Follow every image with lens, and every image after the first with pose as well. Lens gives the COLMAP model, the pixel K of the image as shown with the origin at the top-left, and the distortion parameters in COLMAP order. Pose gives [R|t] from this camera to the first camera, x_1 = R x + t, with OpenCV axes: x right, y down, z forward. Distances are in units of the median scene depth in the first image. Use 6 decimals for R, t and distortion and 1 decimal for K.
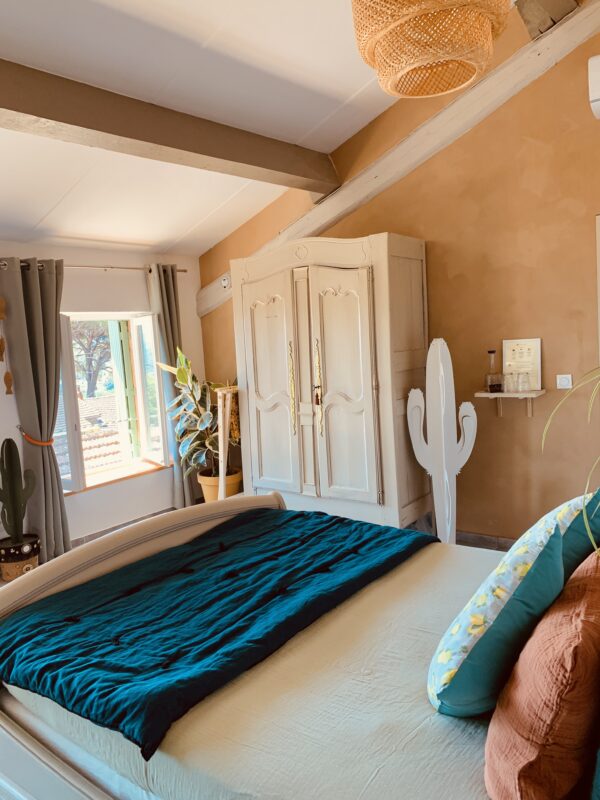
lens RADIAL K [[604.9, 0, 298.5], [0, 604.9, 395.2], [0, 0, 1]] dist [0.018783, -0.021927]
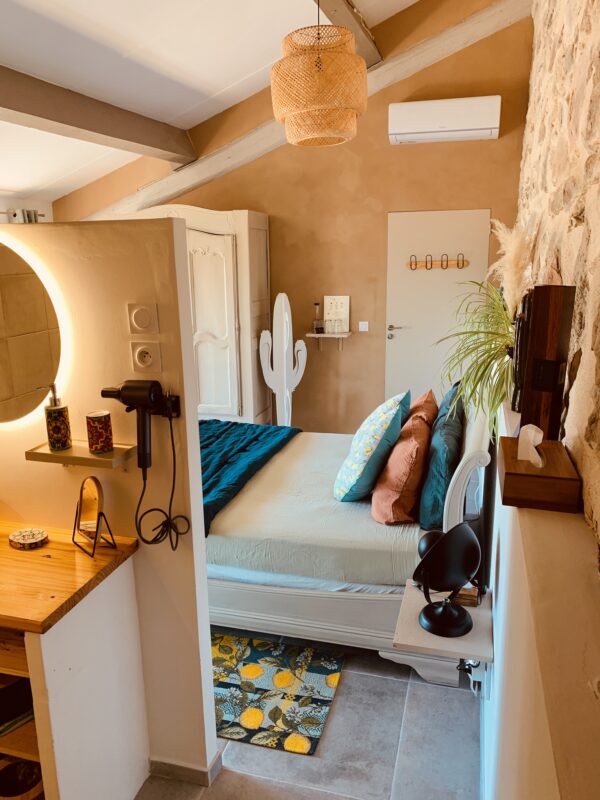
lens RADIAL K [[604.9, 0, 301.4], [0, 604.9, 403.6], [0, 0, 1]] dist [0.018783, -0.021927]
pose [[0.925649, -0.035259, 0.376738, -0.249484], [-0.012808, 0.992159, 0.124325, -0.017046], [-0.378167, -0.119906, 0.917939, -0.292747]]
